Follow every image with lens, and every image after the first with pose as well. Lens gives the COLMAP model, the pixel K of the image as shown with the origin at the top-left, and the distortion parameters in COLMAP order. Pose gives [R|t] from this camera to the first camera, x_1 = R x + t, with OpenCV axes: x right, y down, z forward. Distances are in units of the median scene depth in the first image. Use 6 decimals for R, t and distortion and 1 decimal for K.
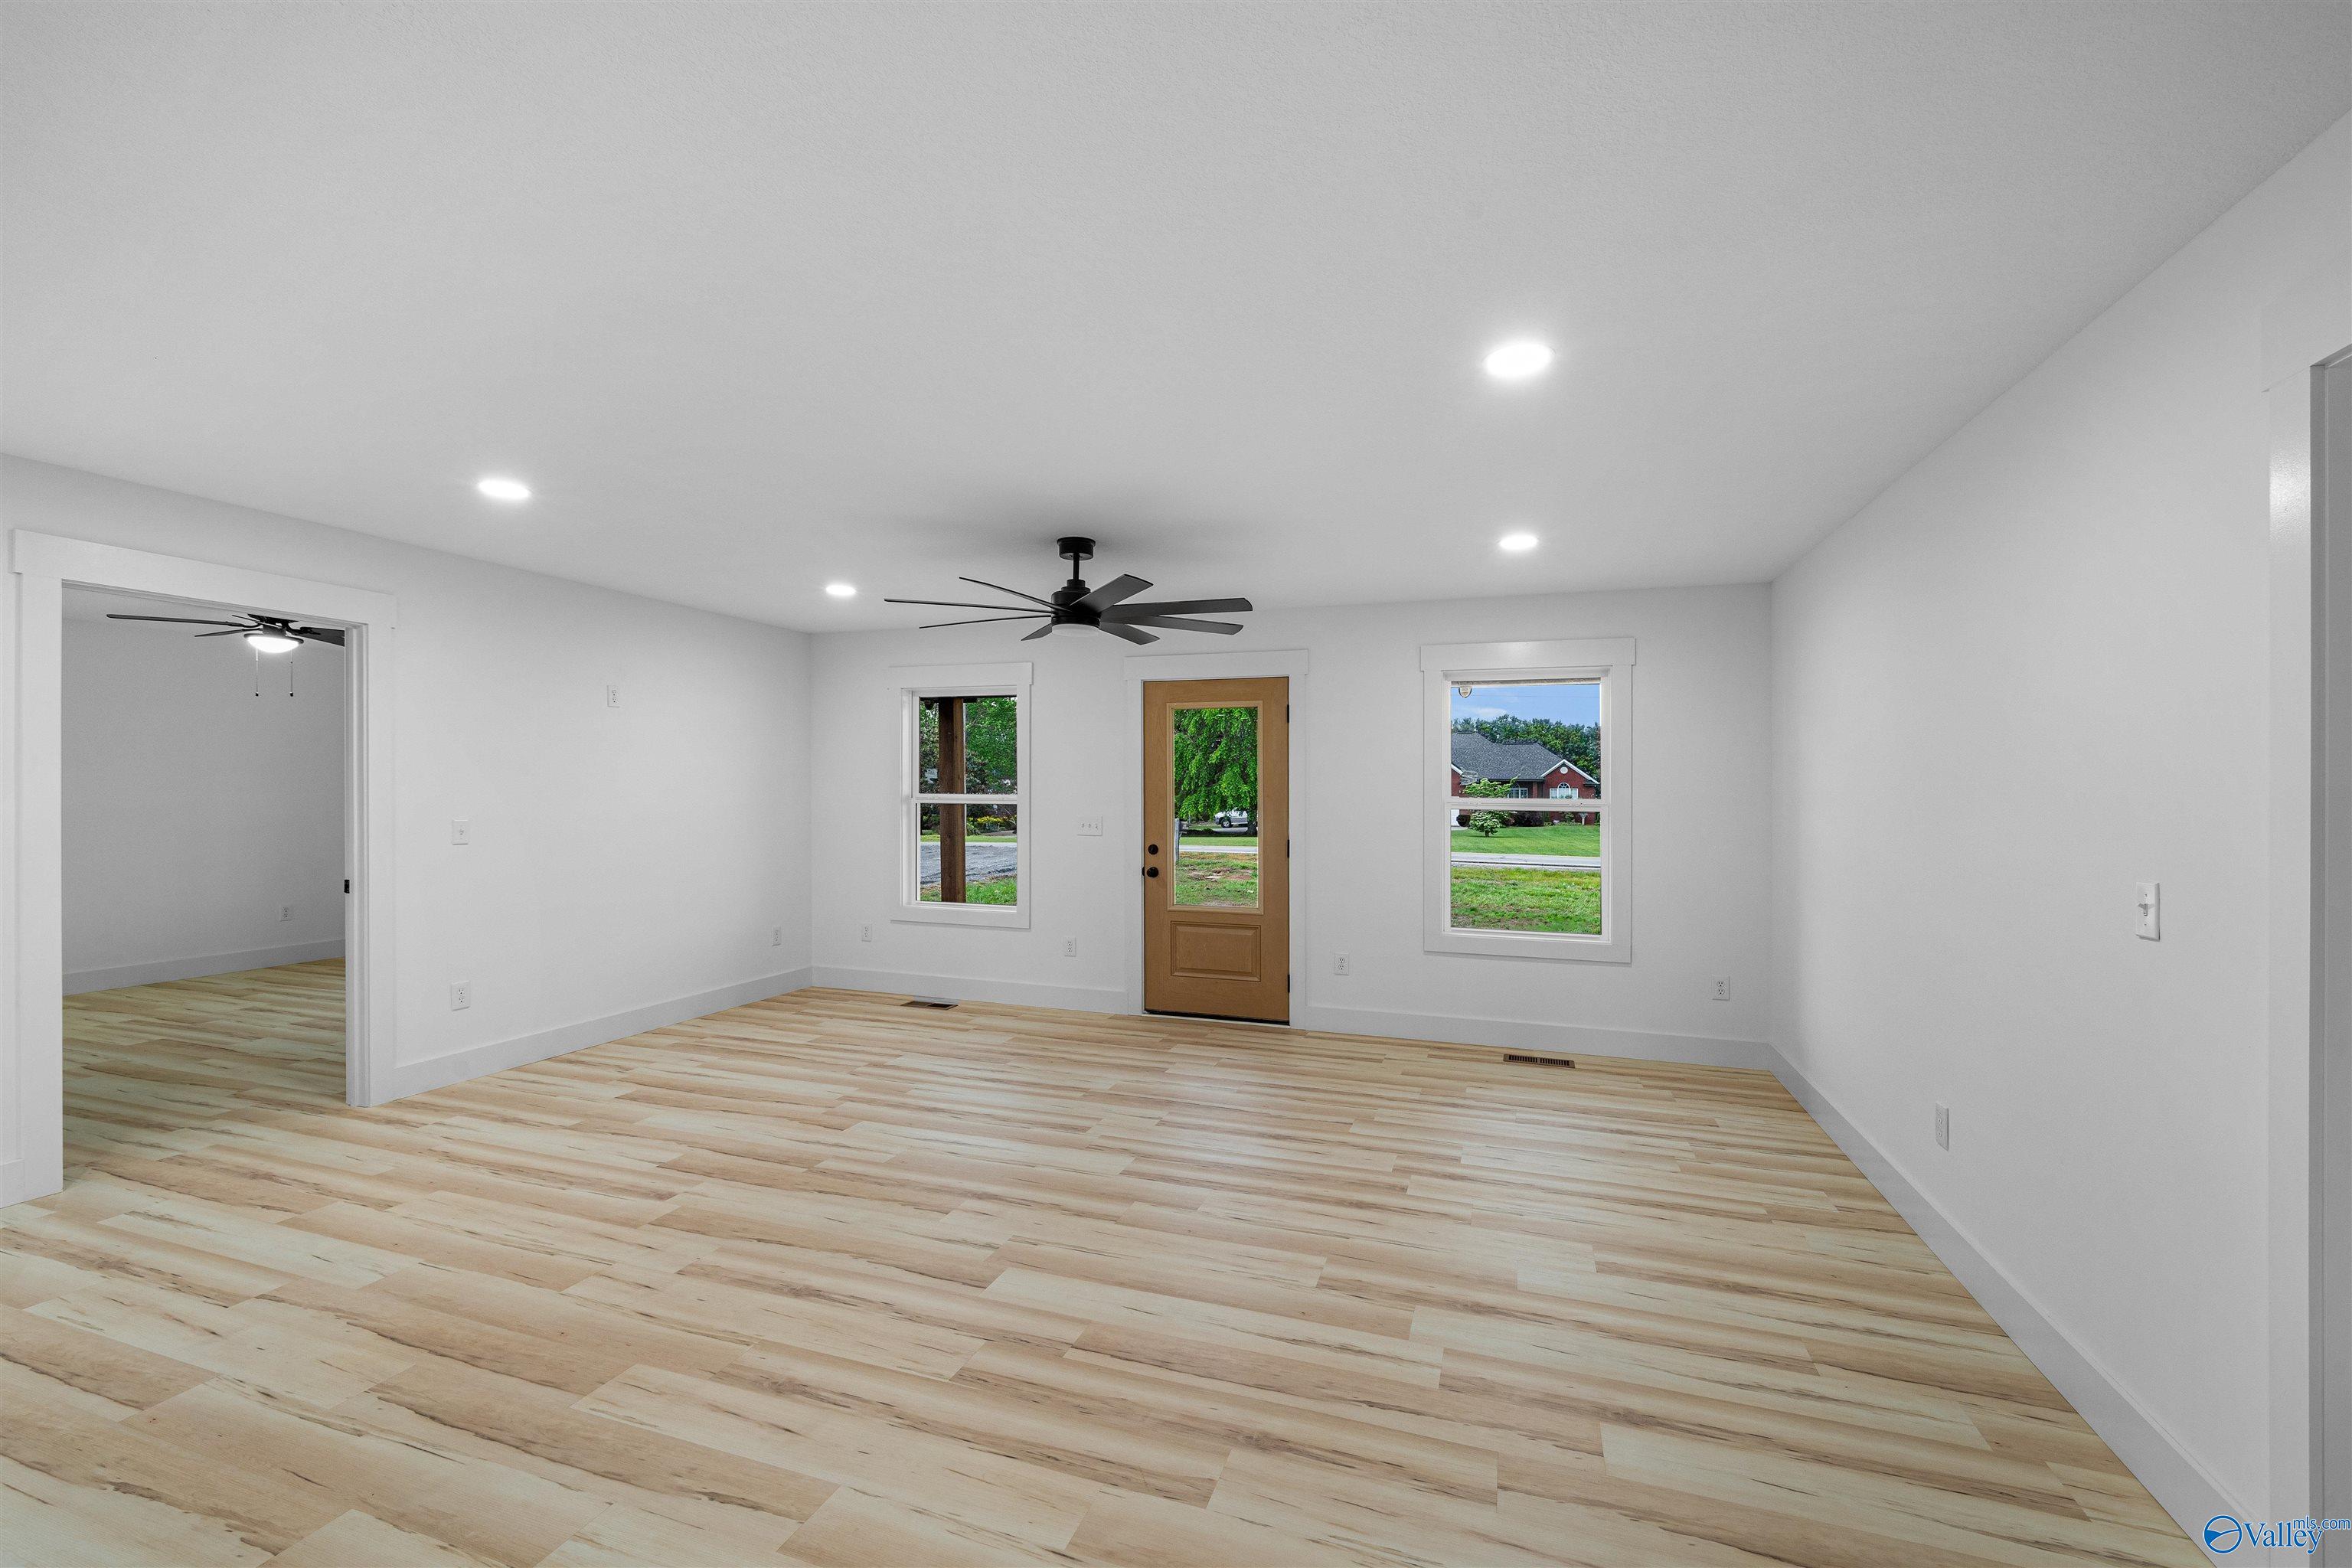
lens RADIAL K [[972.6, 0, 1183.7], [0, 972.6, 793.8], [0, 0, 1]] dist [-0.000347, 0.000007]
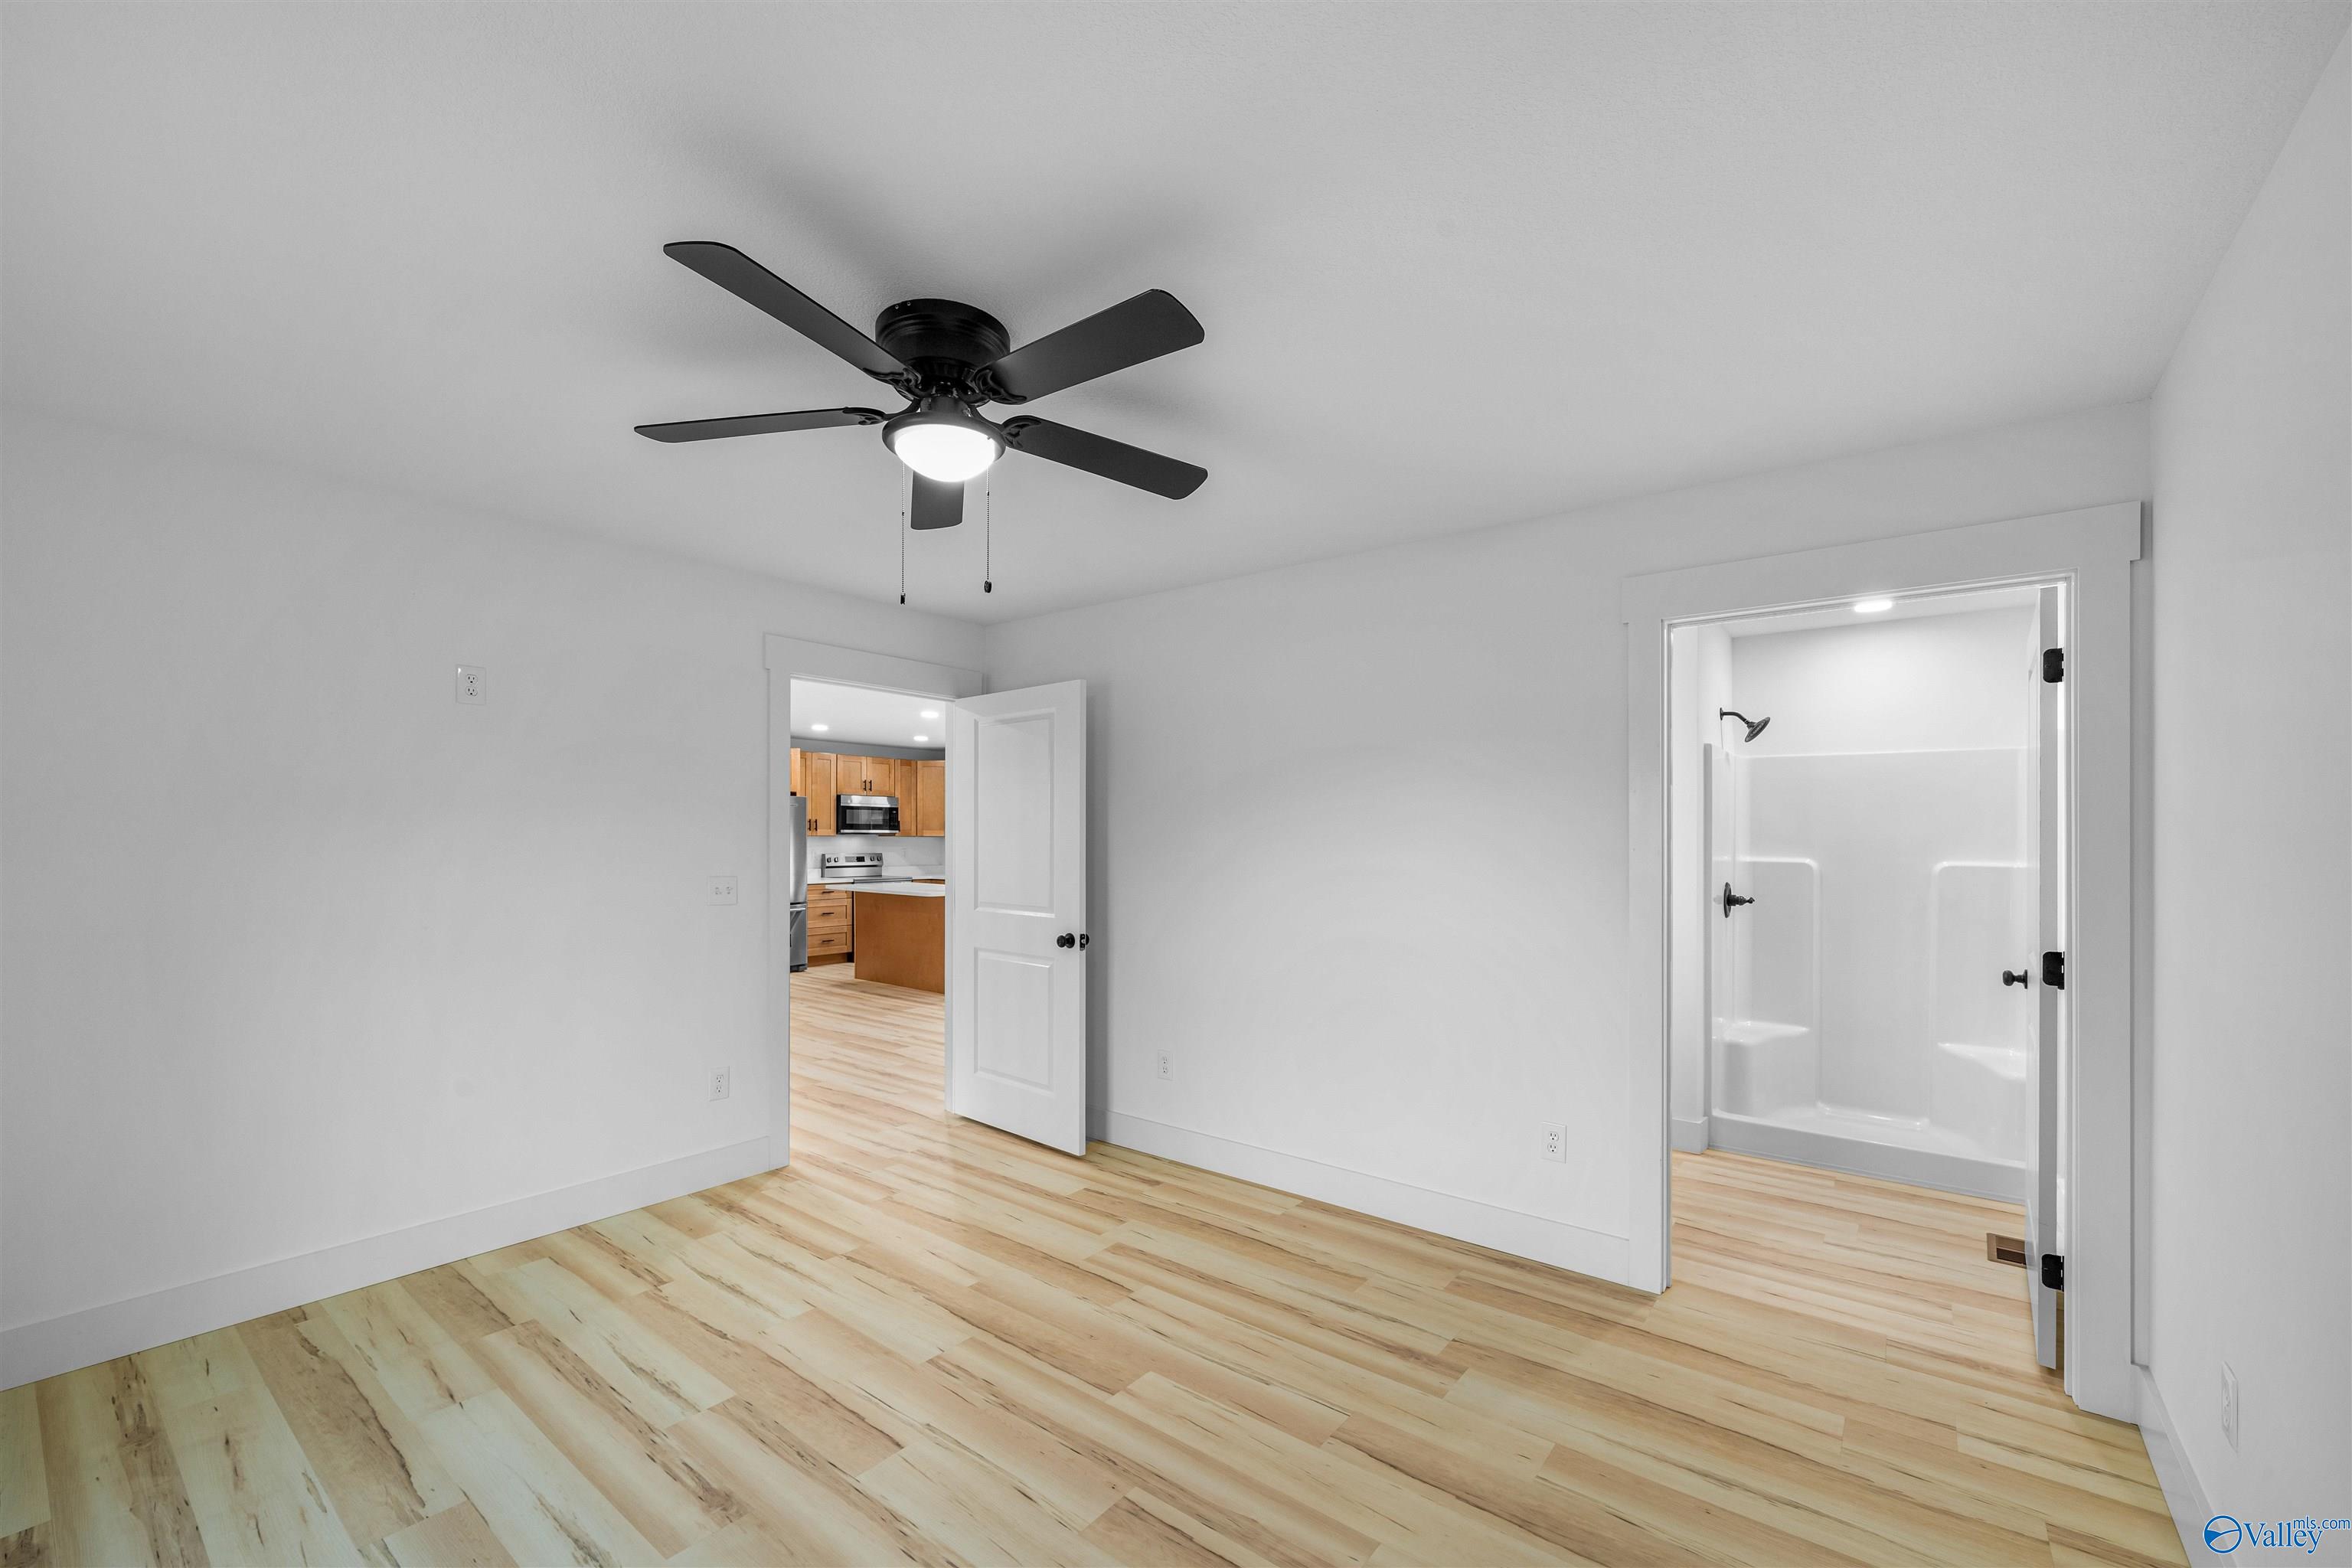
lens RADIAL K [[948.3, 0, 1173.0], [0, 948.3, 834.4], [0, 0, 1]] dist [0.000391, 0.000072]
pose [[-0.946095, -0.019354, 0.323311, -1.298736], [-0.019576, 0.999805, 0.002568, -0.020108], [-0.323298, -0.003899, -0.946289, 1.512793]]
